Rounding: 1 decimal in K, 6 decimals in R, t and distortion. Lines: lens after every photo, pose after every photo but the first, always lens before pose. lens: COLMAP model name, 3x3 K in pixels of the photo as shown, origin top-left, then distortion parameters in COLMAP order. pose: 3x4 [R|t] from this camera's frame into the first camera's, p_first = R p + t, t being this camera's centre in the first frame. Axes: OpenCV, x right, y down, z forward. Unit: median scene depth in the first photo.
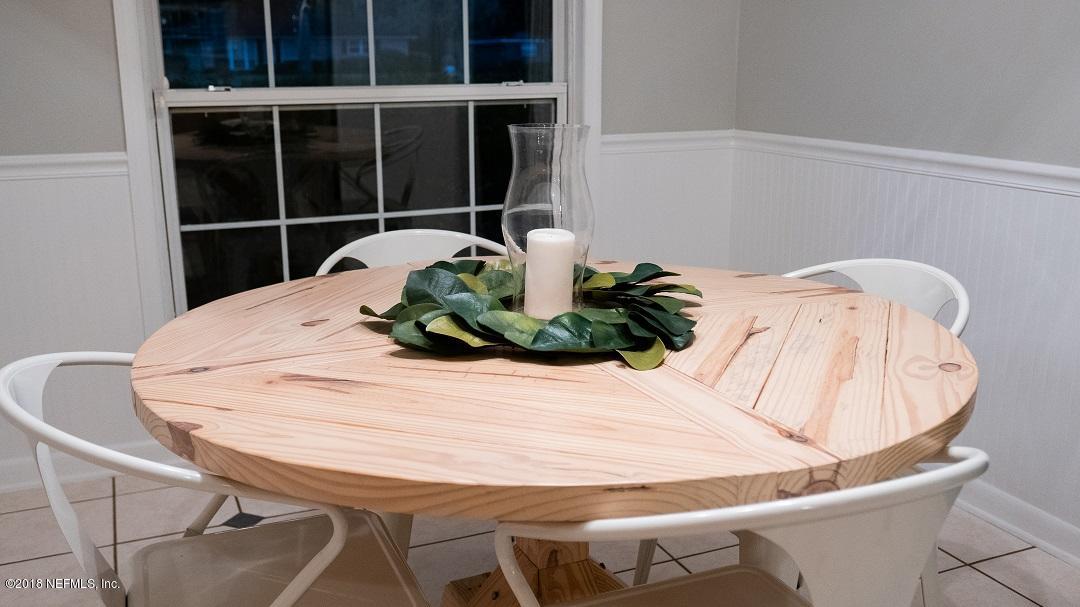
lens RADIAL K [[978.4, 0, 540.0], [0, 978.4, 303.5], [0, 0, 1]] dist [-0.035781, 0.003726]
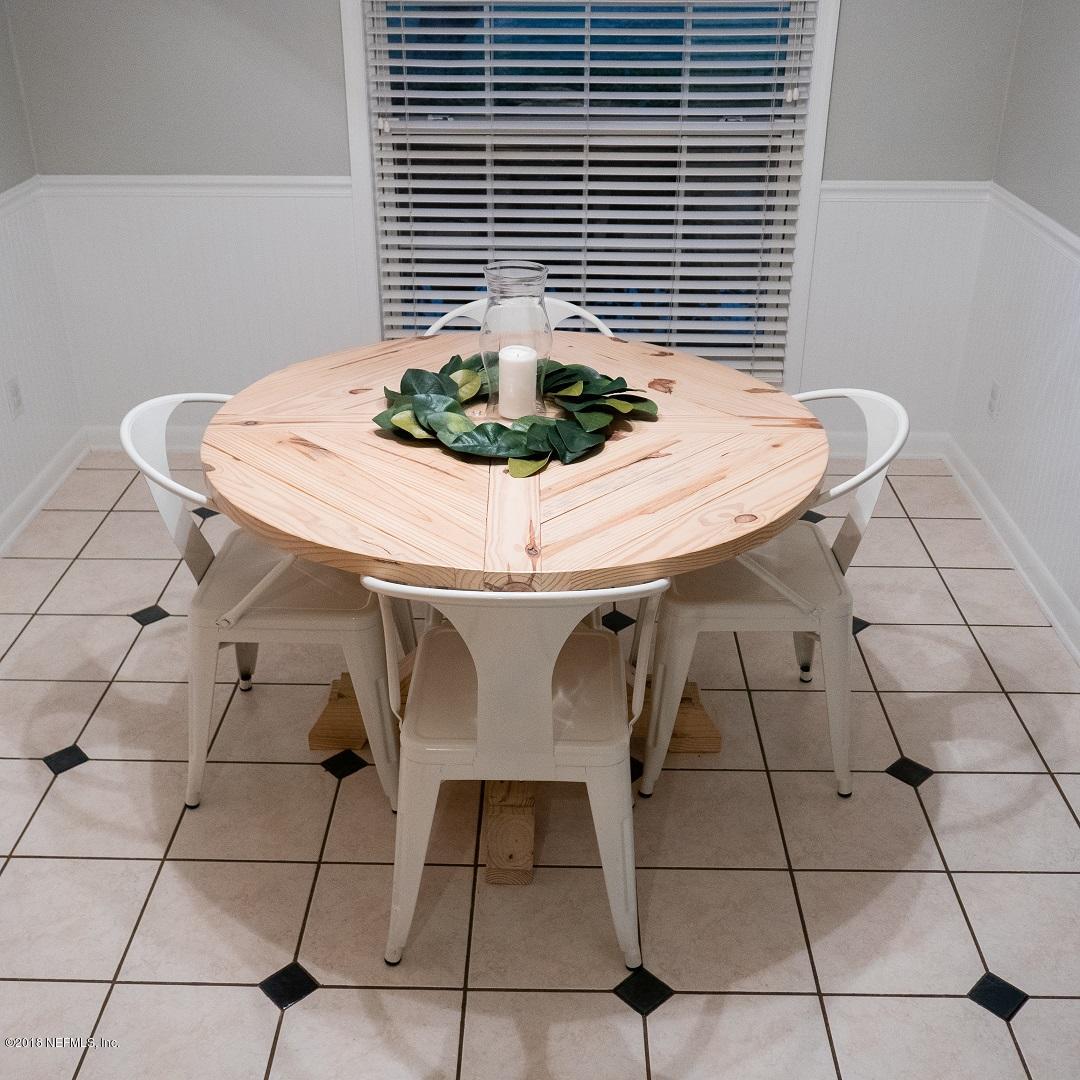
lens RADIAL K [[1193.2, 0, 540.0], [0, 1193.2, 540.0], [0, 0, 1]] dist [-0.048863, -0.013367]
pose [[0.912363, 0.198060, -0.358282, 0.739808], [-0.105154, 0.959193, 0.262473, -0.284537], [0.395647, -0.201795, 0.895959, -0.488298]]
